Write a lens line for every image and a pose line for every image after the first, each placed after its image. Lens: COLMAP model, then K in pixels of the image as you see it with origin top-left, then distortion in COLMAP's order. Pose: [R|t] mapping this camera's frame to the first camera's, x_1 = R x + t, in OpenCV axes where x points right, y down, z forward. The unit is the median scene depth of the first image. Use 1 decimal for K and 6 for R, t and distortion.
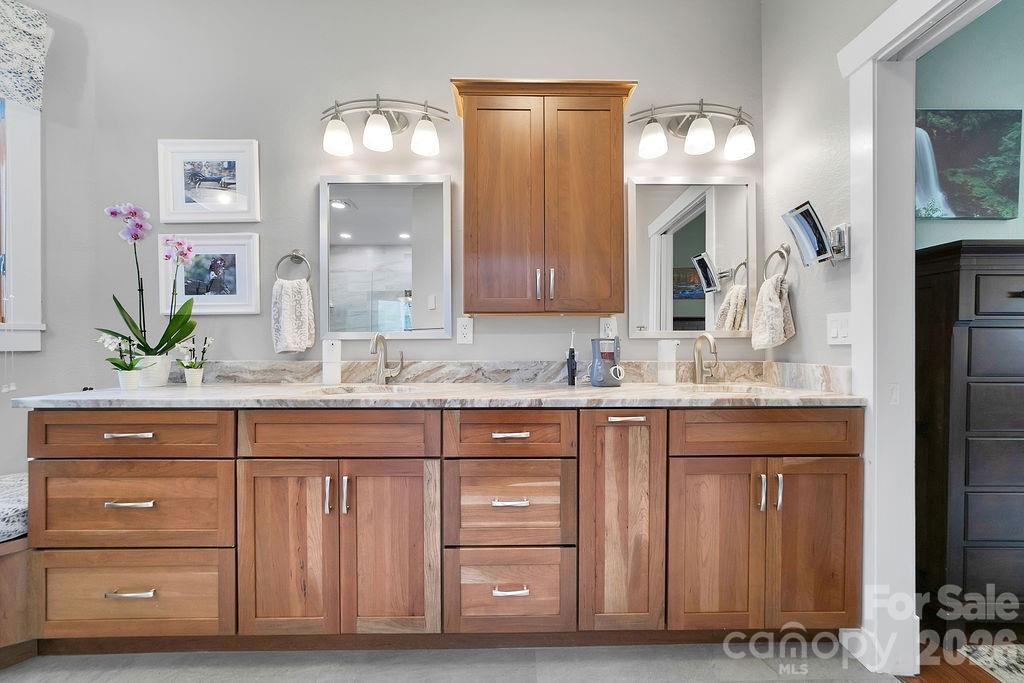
lens RADIAL K [[406.1, 0, 515.4], [0, 406.1, 343.1], [0, 0, 1]] dist [-0.003099, 0.000442]
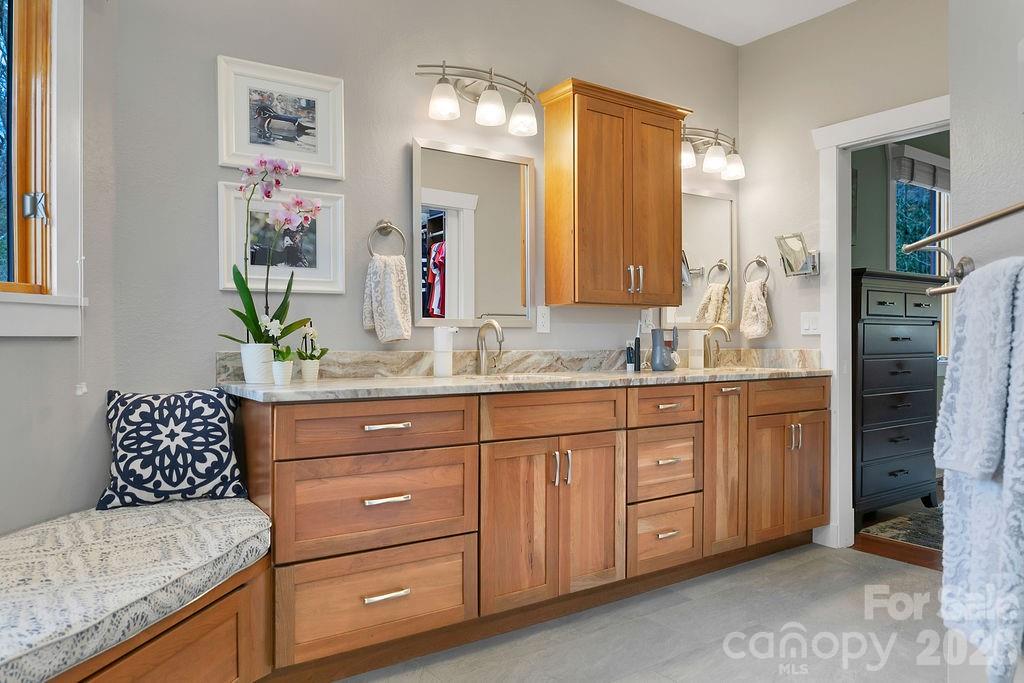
lens RADIAL K [[731.1, 0, 498.9], [0, 731.1, 330.7], [0, 0, 1]] dist [-0.005829, 0.000749]
pose [[0.825243, 0.008859, 0.564709, -1.656785], [-0.004026, 0.999944, -0.009804, 0.020968], [-0.564764, 0.005817, 0.825232, -0.530302]]
